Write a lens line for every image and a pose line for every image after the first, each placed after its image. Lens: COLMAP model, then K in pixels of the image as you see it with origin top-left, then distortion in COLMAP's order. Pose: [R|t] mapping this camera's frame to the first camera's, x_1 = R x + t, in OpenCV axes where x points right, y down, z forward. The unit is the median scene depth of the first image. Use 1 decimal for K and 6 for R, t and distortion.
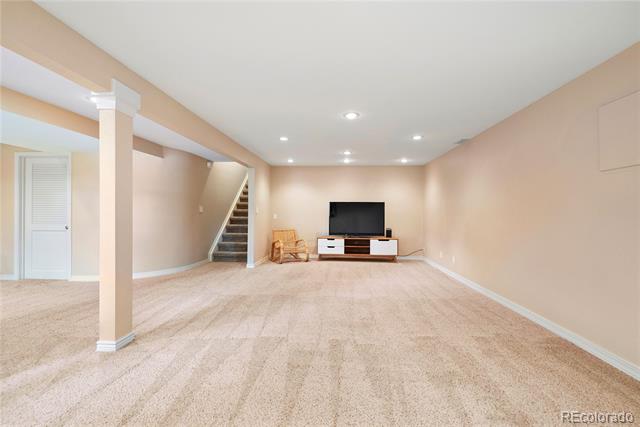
lens RADIAL K [[279.6, 0, 320.0], [0, 279.6, 213.5], [0, 0, 1]] dist [-0.001560, -0.000257]
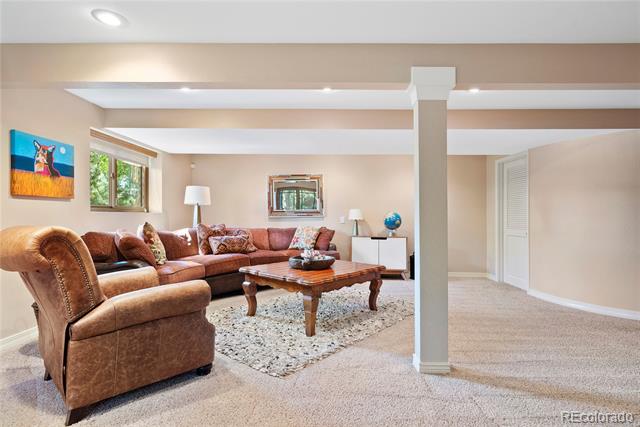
lens RADIAL K [[329.4, 0, 320.0], [0, 329.4, 213.5], [0, 0, 1]] dist [0.005297, 0.000663]
pose [[0.046831, -0.012498, -0.998825, 0.131629], [-0.006605, 0.999896, -0.012822, 0.003365], [0.998881, 0.007198, 0.046744, 0.283675]]
